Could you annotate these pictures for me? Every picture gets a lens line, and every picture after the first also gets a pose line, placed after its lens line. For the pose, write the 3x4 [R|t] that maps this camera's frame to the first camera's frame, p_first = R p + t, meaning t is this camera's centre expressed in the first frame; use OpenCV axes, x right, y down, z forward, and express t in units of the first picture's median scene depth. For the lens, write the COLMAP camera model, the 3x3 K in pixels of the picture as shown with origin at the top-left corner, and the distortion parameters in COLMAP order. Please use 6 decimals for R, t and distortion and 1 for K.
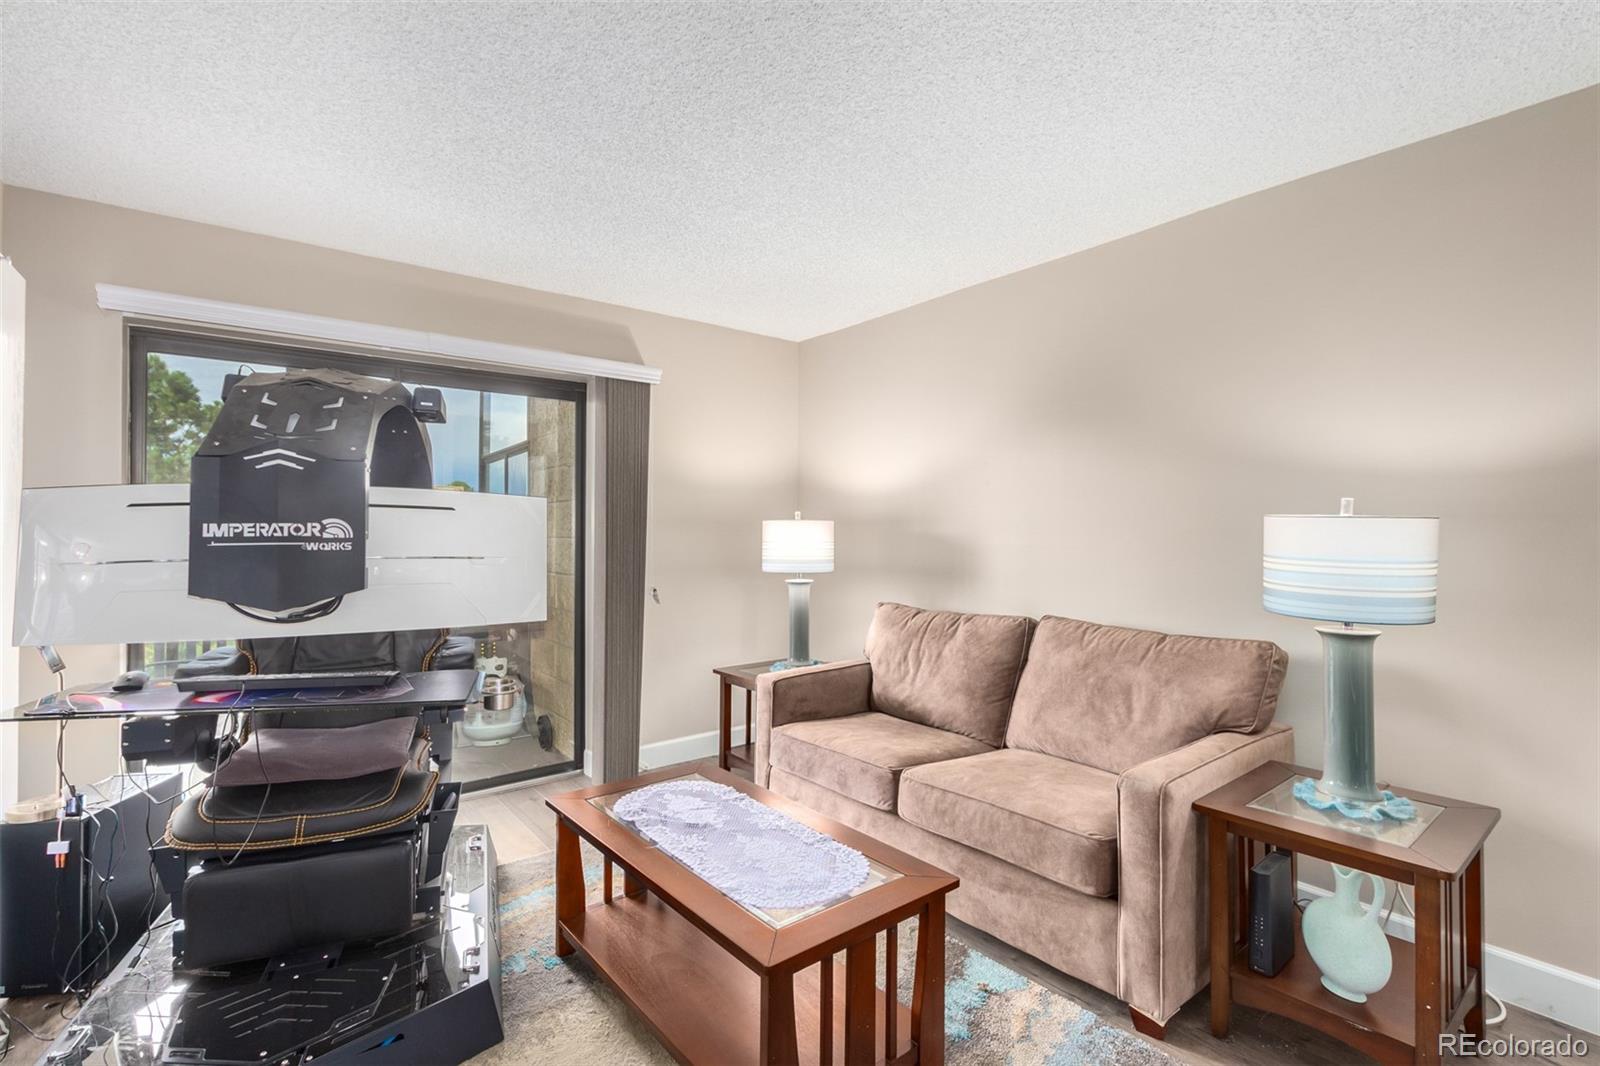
lens RADIAL K [[750.8, 0, 801.7], [0, 750.8, 533.5], [0, 0, 1]] dist [0.004413, 0.000568]
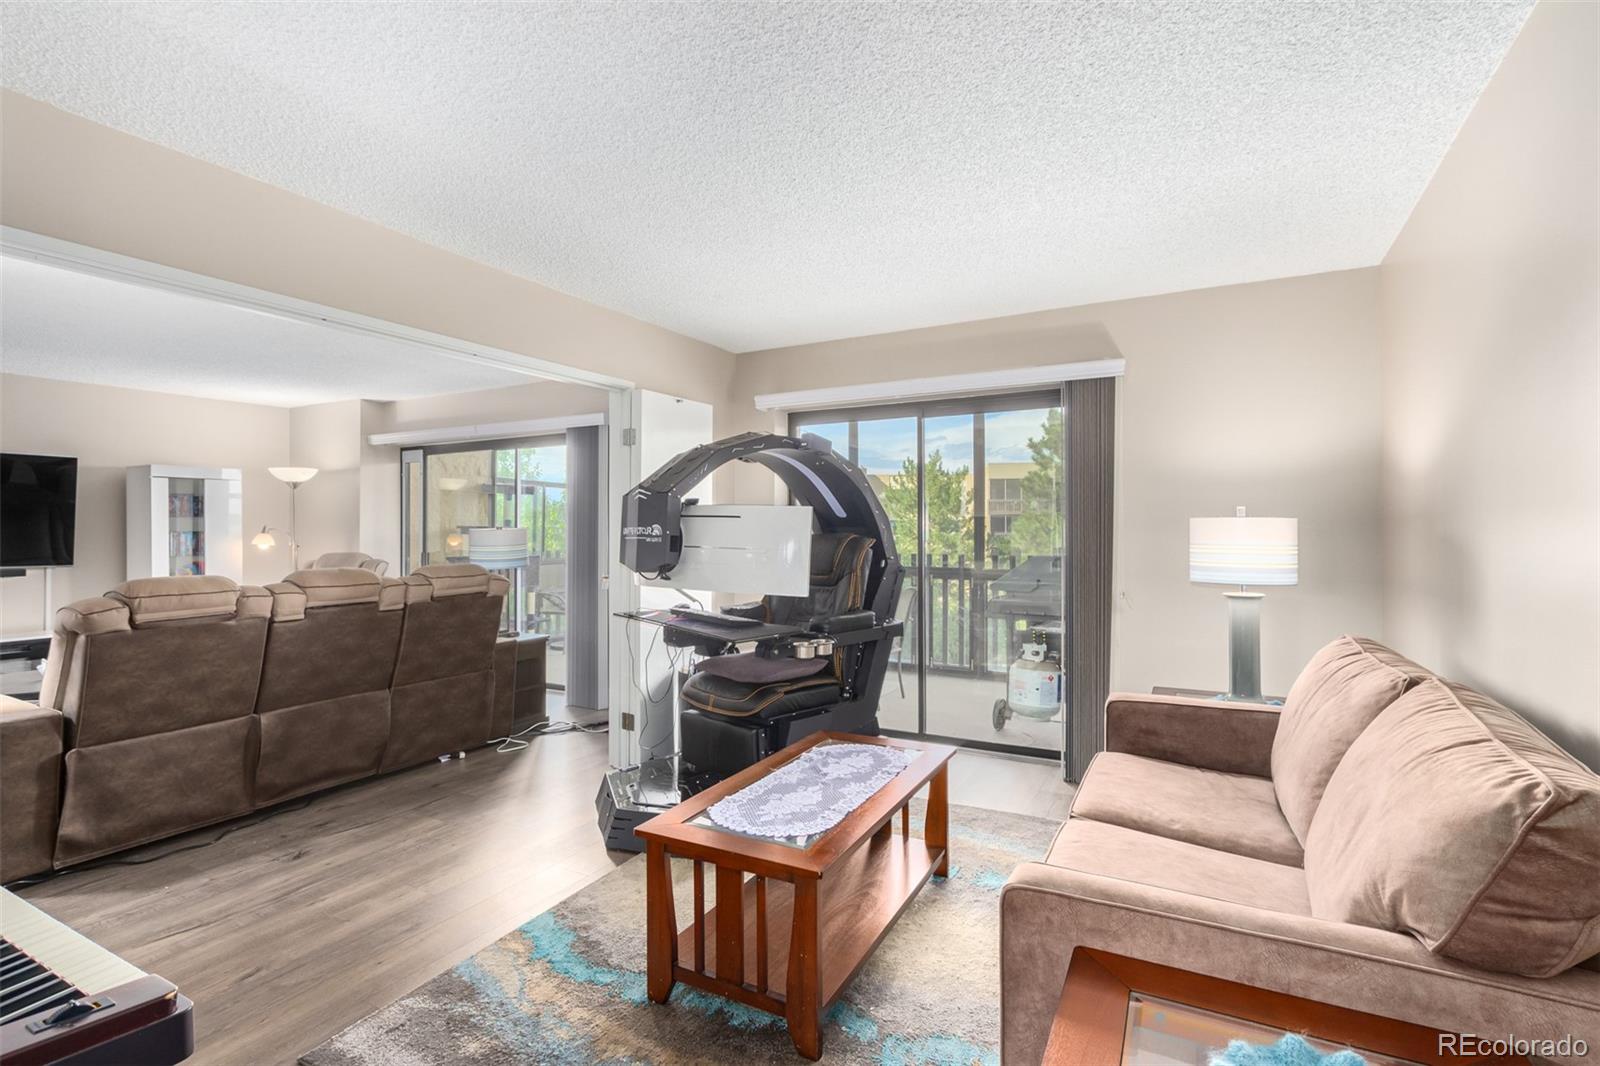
lens RADIAL K [[750.8, 0, 809.7], [0, 750.8, 521.6], [0, 0, 1]] dist [0.004413, 0.000568]
pose [[0.395720, -0.010379, -0.918313, 0.727226], [-0.002052, 0.999924, -0.012186, -0.003470], [0.918369, 0.006707, 0.395668, 0.366424]]
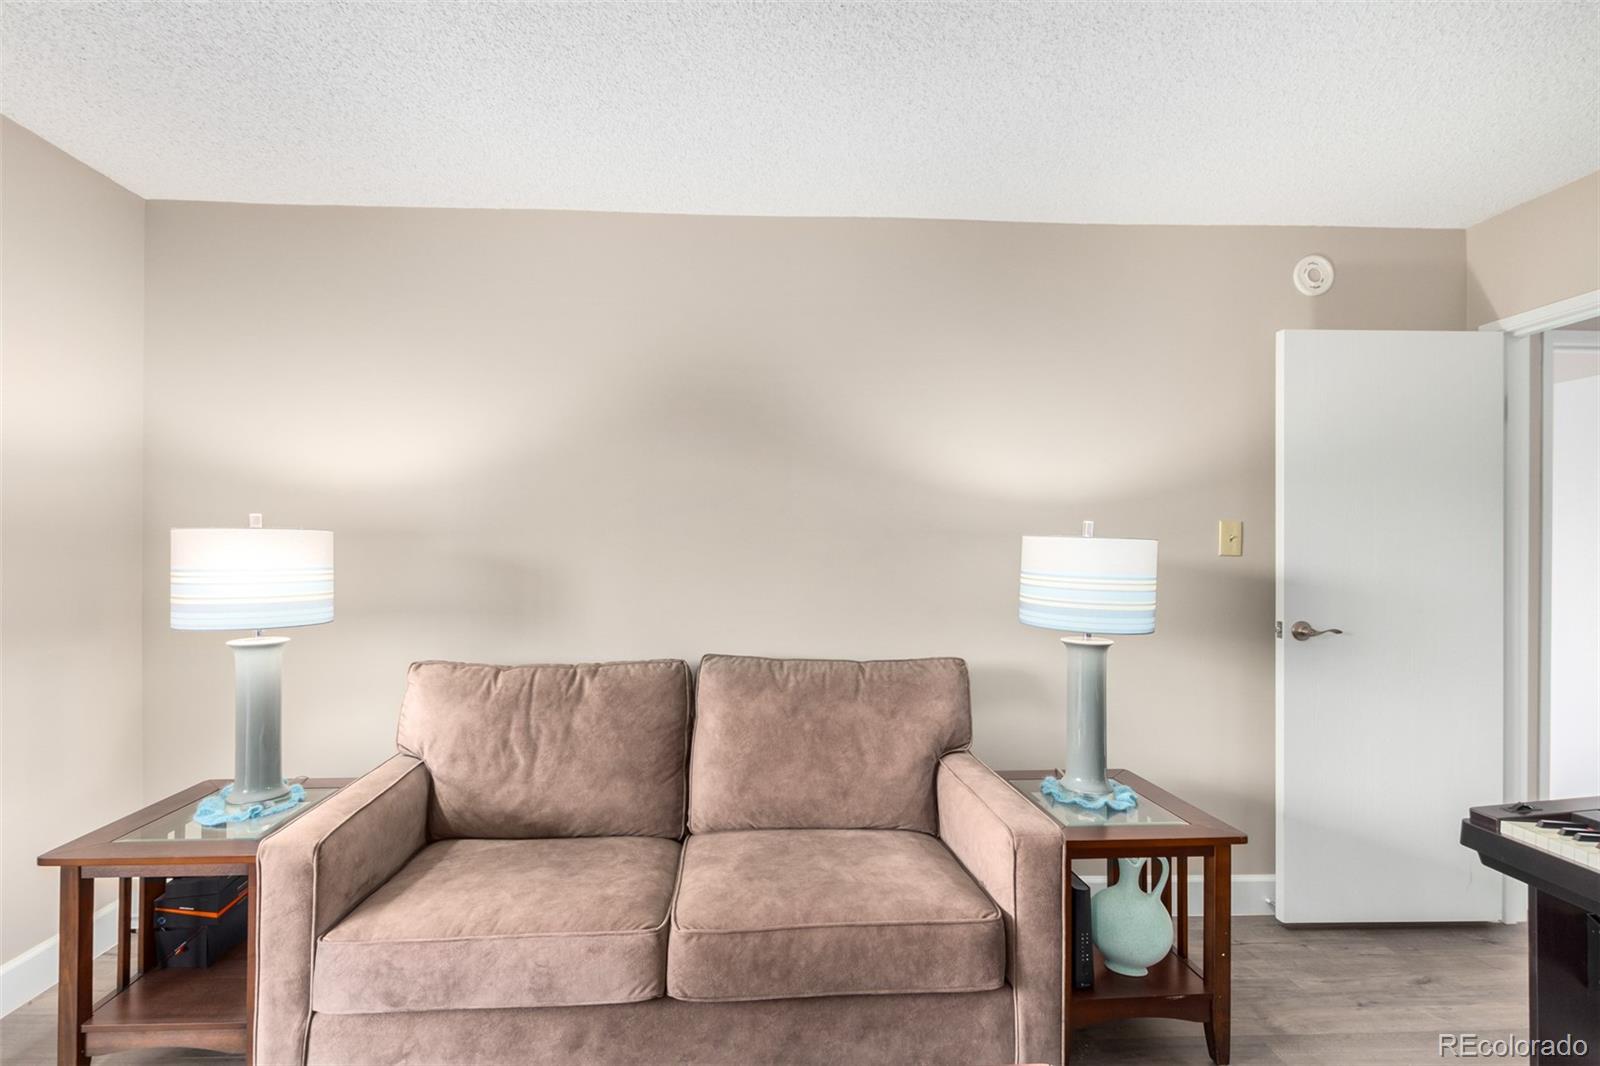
lens RADIAL K [[750.8, 0, 796.5], [0, 750.8, 550.2], [0, 0, 1]] dist [0.004413, 0.000568]
pose [[0.575952, -0.001893, 0.817481, -0.301340], [-0.000952, 0.999995, 0.002987, -0.005933], [-0.817483, -0.002498, 0.575947, 0.500430]]
